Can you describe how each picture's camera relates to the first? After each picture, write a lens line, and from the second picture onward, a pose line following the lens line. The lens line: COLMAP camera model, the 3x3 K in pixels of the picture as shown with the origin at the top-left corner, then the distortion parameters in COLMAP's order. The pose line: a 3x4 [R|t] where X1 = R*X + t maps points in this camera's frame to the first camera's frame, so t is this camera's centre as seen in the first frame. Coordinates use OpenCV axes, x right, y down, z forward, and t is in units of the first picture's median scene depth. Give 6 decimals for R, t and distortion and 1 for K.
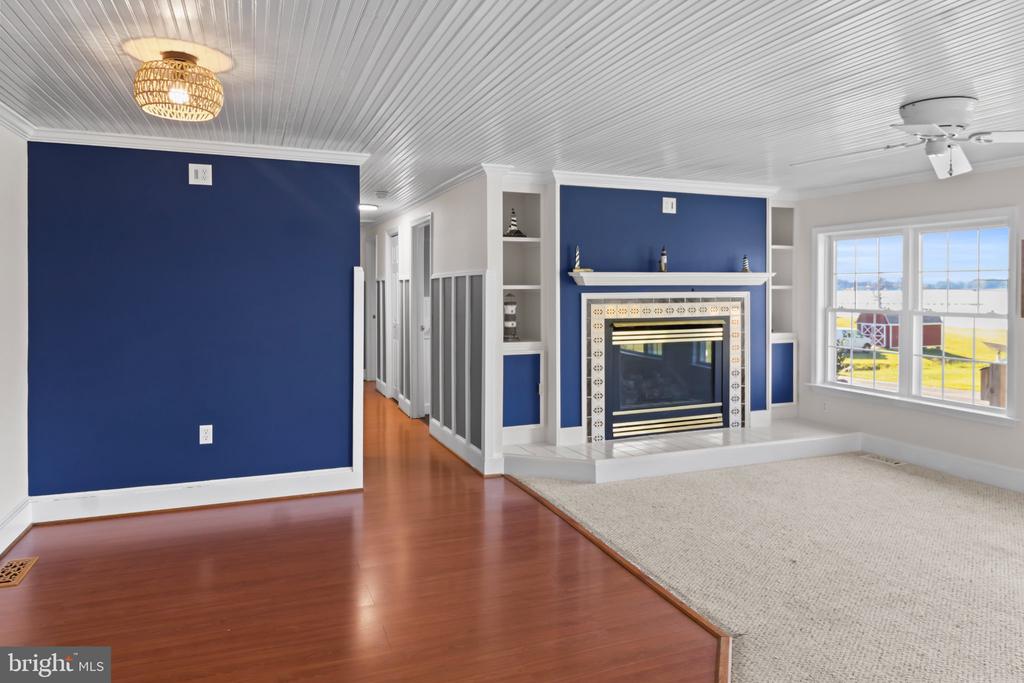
lens RADIAL K [[709.0, 0, 515.0], [0, 709.0, 297.1], [0, 0, 1]] dist [0.002767, -0.000240]
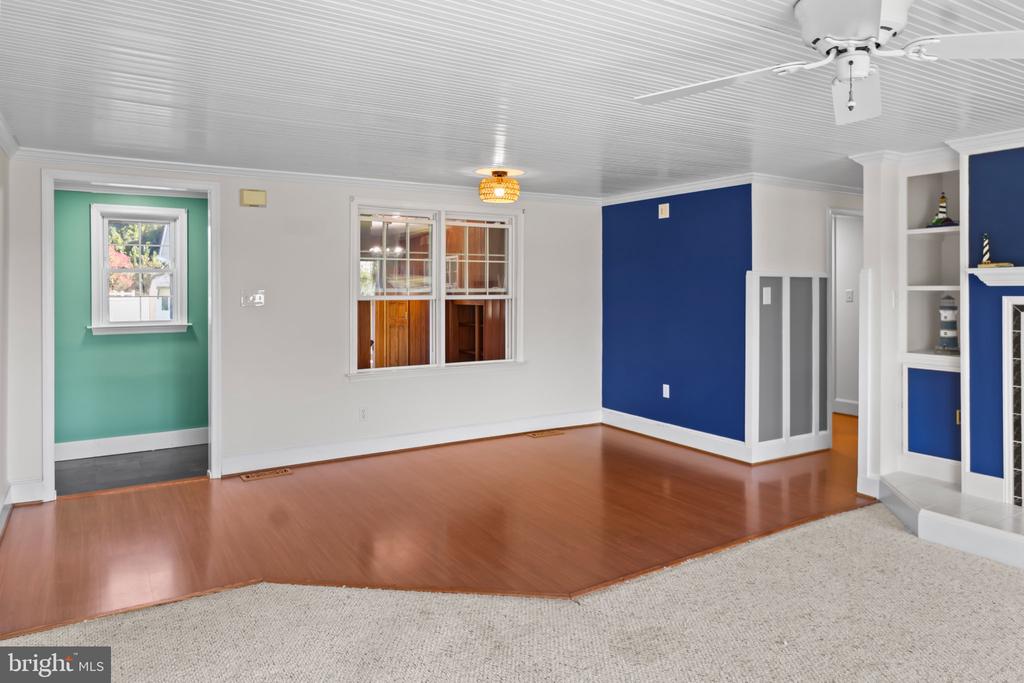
lens RADIAL K [[709.0, 0, 515.0], [0, 709.0, 297.1], [0, 0, 1]] dist [0.002767, -0.000240]
pose [[0.126532, 0.012531, -0.991883, 0.747432], [-0.009543, 0.999889, 0.011415, -0.008312], [0.991917, 0.008021, 0.126638, 0.402907]]
